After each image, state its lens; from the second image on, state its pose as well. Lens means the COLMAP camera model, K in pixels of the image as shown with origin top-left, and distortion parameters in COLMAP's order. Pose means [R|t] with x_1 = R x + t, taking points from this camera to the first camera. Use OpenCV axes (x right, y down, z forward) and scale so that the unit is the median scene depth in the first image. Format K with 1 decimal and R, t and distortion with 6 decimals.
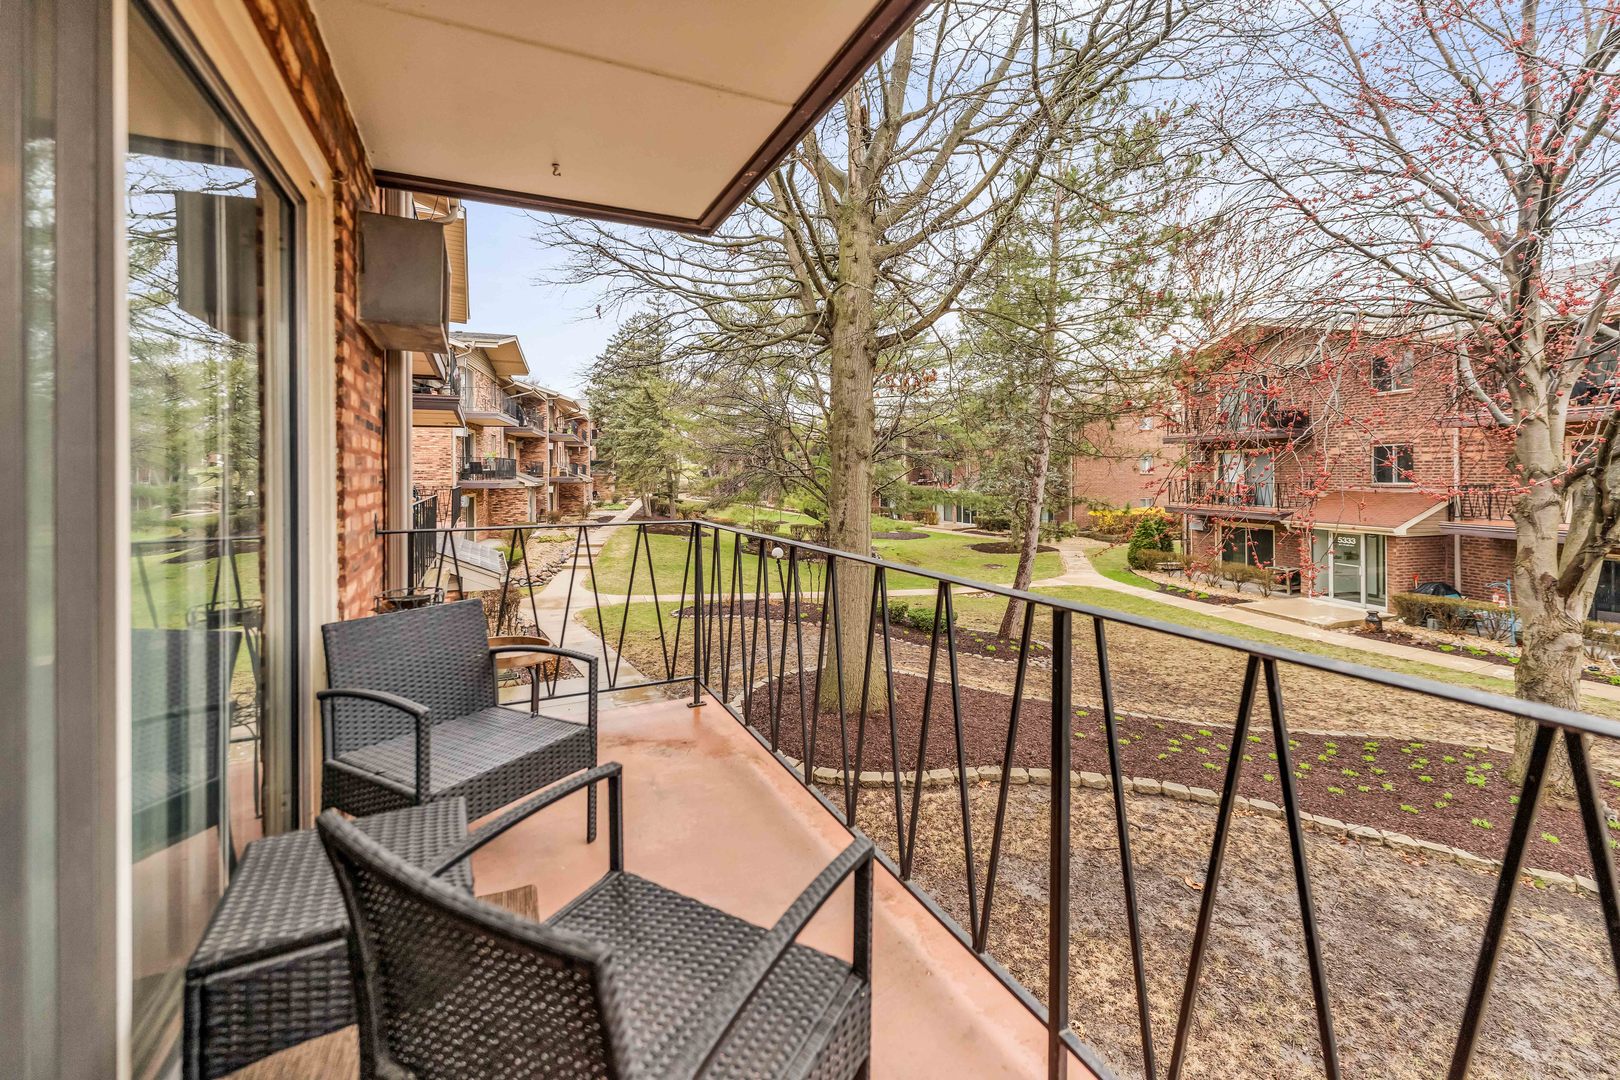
lens RADIAL K [[691.6, 0, 811.0], [0, 691.6, 497.2], [0, 0, 1]] dist [0.001553, 0.000169]
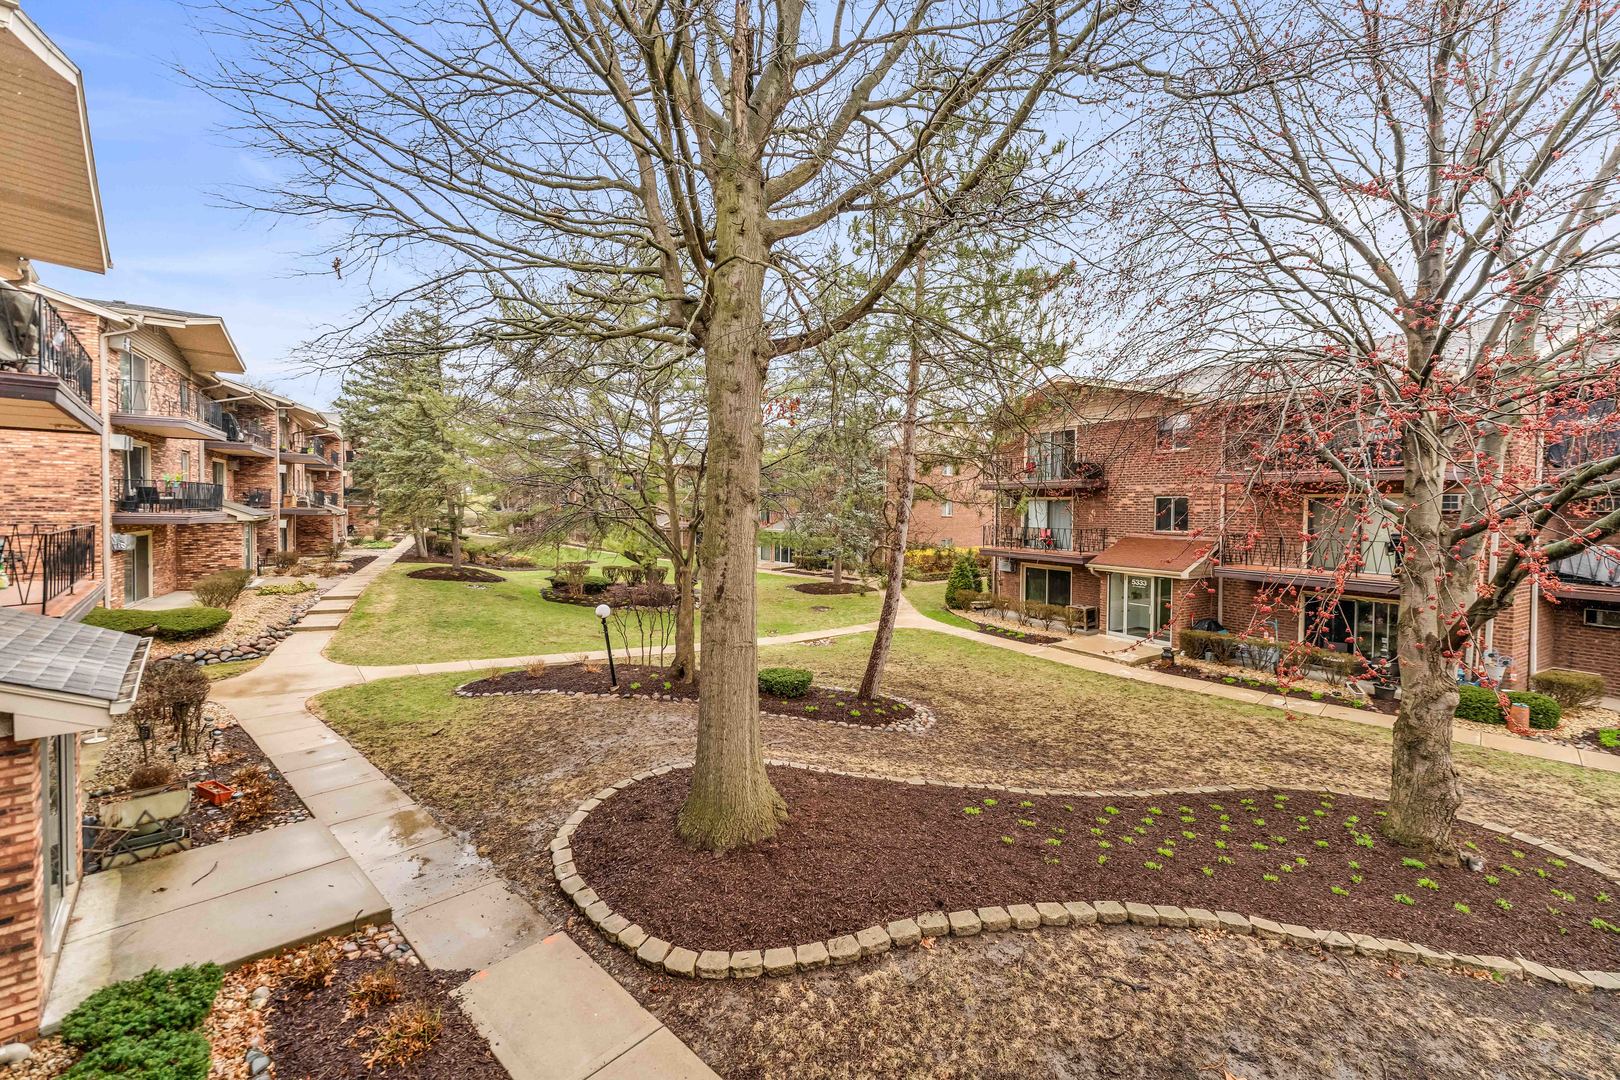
lens RADIAL K [[675.2, 0, 829.0], [0, 675.2, 542.0], [0, 0, 1]] dist [0.001417, 0.000099]
pose [[0.952558, 0.006515, 0.304288, -0.025332], [-0.010595, 0.999875, 0.011762, -0.008706], [-0.304174, -0.014428, 0.952507, 0.111305]]
